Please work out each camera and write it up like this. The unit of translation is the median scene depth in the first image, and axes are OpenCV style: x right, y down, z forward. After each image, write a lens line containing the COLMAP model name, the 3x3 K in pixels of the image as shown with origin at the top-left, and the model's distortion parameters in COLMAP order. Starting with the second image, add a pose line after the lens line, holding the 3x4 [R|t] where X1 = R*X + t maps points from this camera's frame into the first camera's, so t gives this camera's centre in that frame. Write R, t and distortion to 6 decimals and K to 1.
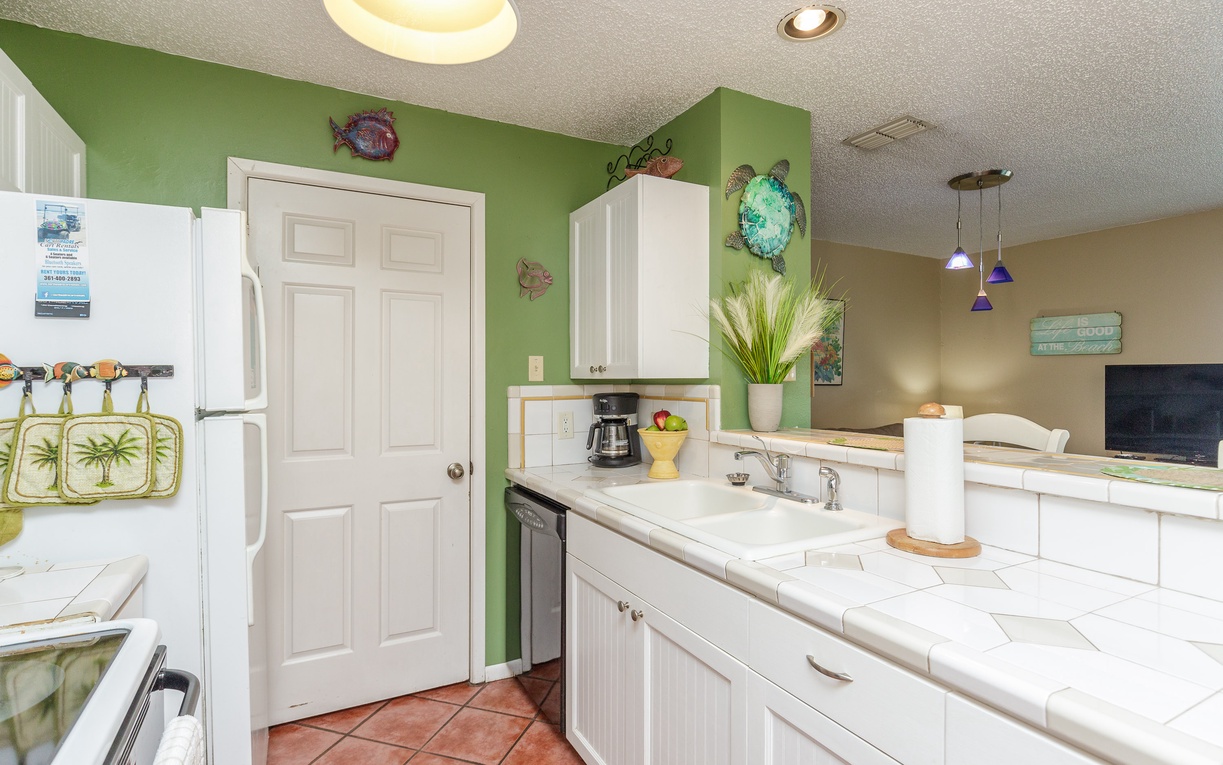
lens RADIAL K [[593.6, 0, 611.5], [0, 593.6, 382.5], [0, 0, 1]] dist [-0.000203, -0.000250]
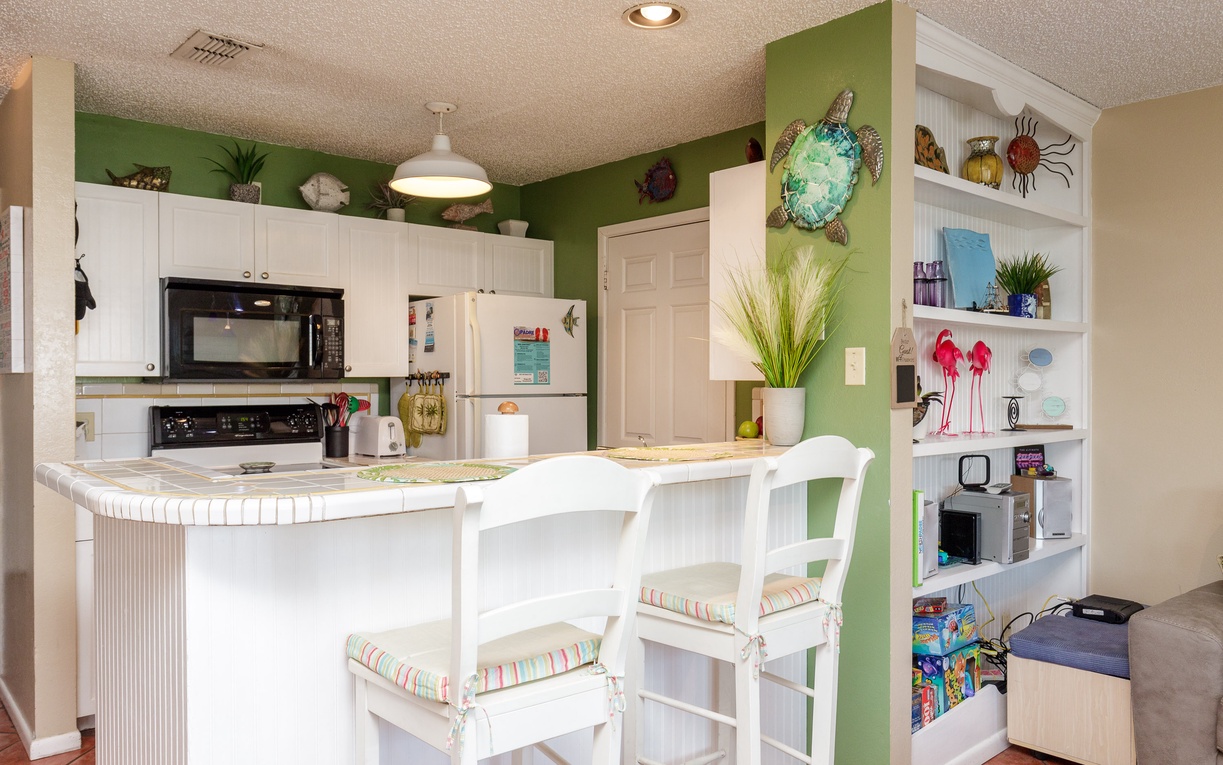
lens RADIAL K [[930.9, 0, 611.5], [0, 930.9, 382.5], [0, 0, 1]] dist [0.005381, 0.001689]
pose [[0.216305, 0.007146, -0.976300, 1.501497], [-0.009318, 0.999943, 0.005255, -0.009460], [0.976281, 0.007960, 0.216359, 0.498068]]
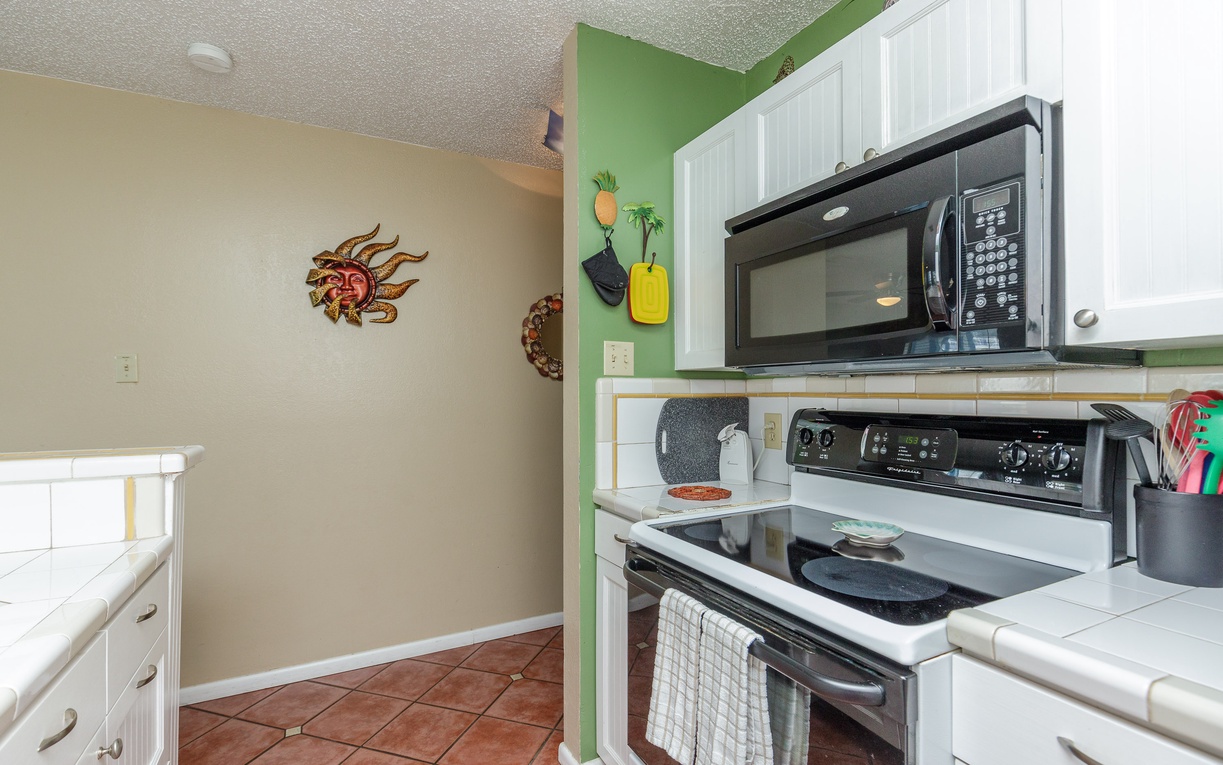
lens RADIAL K [[553.8, 0, 611.5], [0, 553.8, 382.5], [0, 0, 1]] dist [-0.000198, -0.000056]
pose [[-0.999956, 0.006021, 0.007236, -0.165010], [0.005964, 0.999951, -0.007911, 0.022498], [-0.007283, -0.007867, -0.999943, 0.771519]]
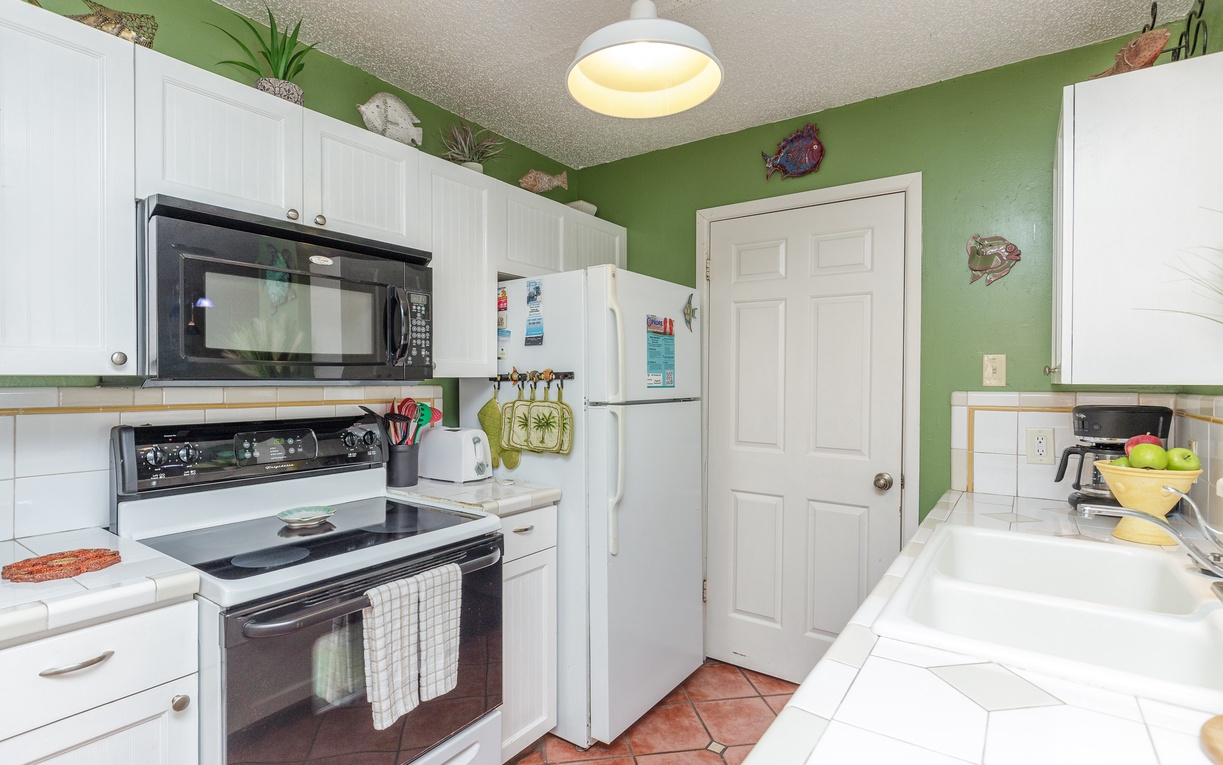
lens RADIAL K [[607.5, 0, 612.5], [0, 607.5, 384.9], [0, 0, 1]] dist [-0.003173, -0.000405]
pose [[0.453853, 0.013338, -0.890977, 0.433278], [-0.011998, 0.999889, 0.008857, -0.005979], [0.890996, 0.006670, 0.453963, 0.212838]]
